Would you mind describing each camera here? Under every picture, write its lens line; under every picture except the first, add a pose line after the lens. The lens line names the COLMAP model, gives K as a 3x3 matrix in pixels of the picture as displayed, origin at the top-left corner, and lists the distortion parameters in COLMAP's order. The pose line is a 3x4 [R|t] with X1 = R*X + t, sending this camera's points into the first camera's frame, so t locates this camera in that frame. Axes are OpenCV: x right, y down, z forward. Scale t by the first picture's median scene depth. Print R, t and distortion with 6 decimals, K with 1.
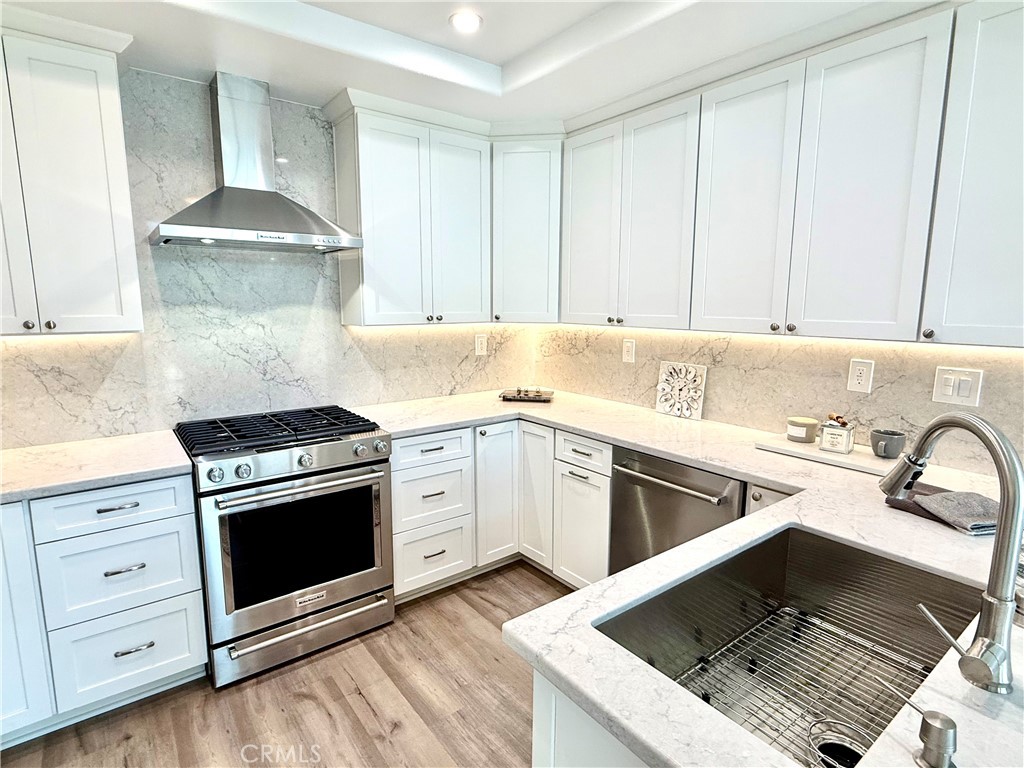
lens RADIAL K [[536.2, 0, 512.0], [0, 536.2, 384.0], [0, 0, 1]] dist [-0.000934, 0.000426]
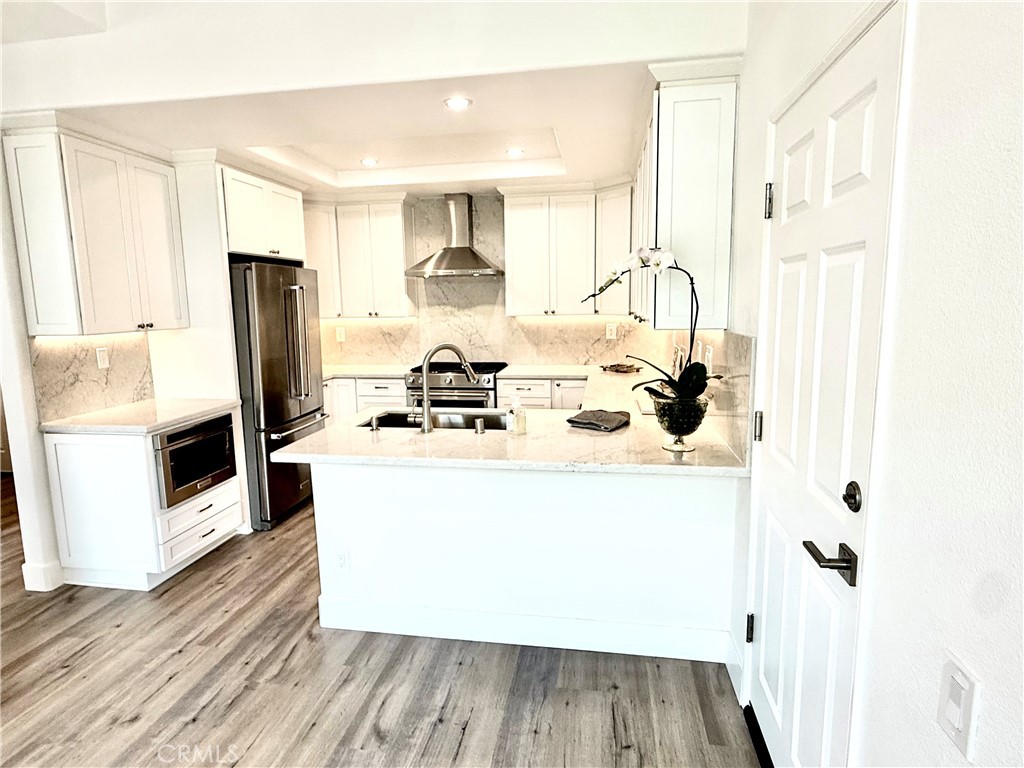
lens RADIAL K [[574.2, 0, 507.9], [0, 574.2, 387.2], [0, 0, 1]] dist [0.000781, 0.000196]
pose [[0.680736, 0.094942, -0.726350, 1.141835], [-0.093422, 0.994721, 0.042466, 0.043662], [0.726547, 0.038949, 0.686012, -0.285632]]
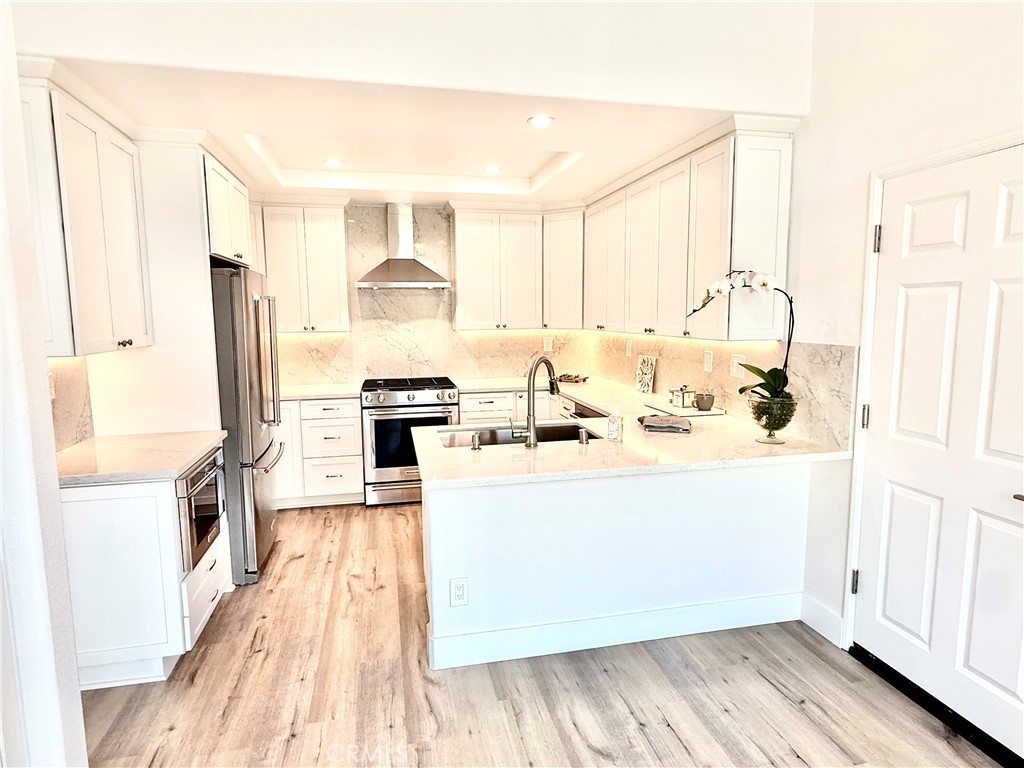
lens RADIAL K [[572.0, 0, 512.0], [0, 572.0, 384.0], [0, 0, 1]] dist [0.001025, 0.000128]
pose [[0.907631, 0.041513, -0.417712, 0.685851], [-0.053142, 0.998455, -0.016241, 0.089084], [0.416392, 0.036939, 0.908434, -0.624736]]
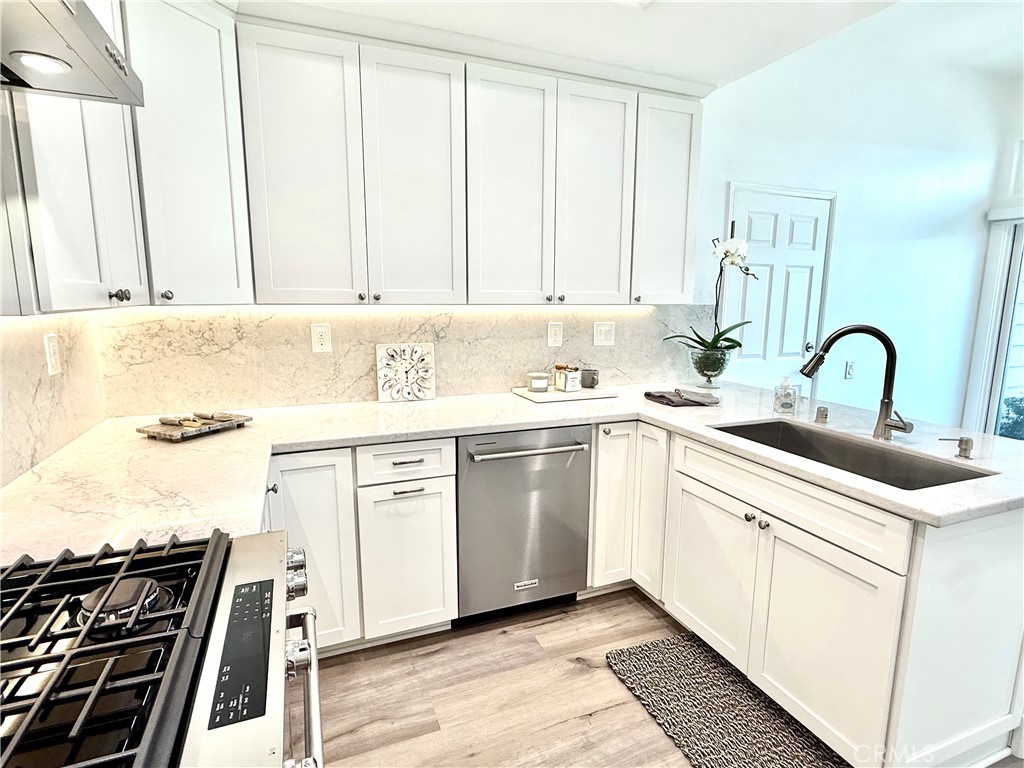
lens RADIAL K [[536.2, 0, 512.0], [0, 536.2, 384.0], [0, 0, 1]] dist [-0.000934, 0.000426]
pose [[0.265453, -0.161281, 0.950538, -0.561098], [0.140708, 0.981833, 0.127296, -0.066130], [-0.953801, 0.099957, 0.283324, 0.604933]]
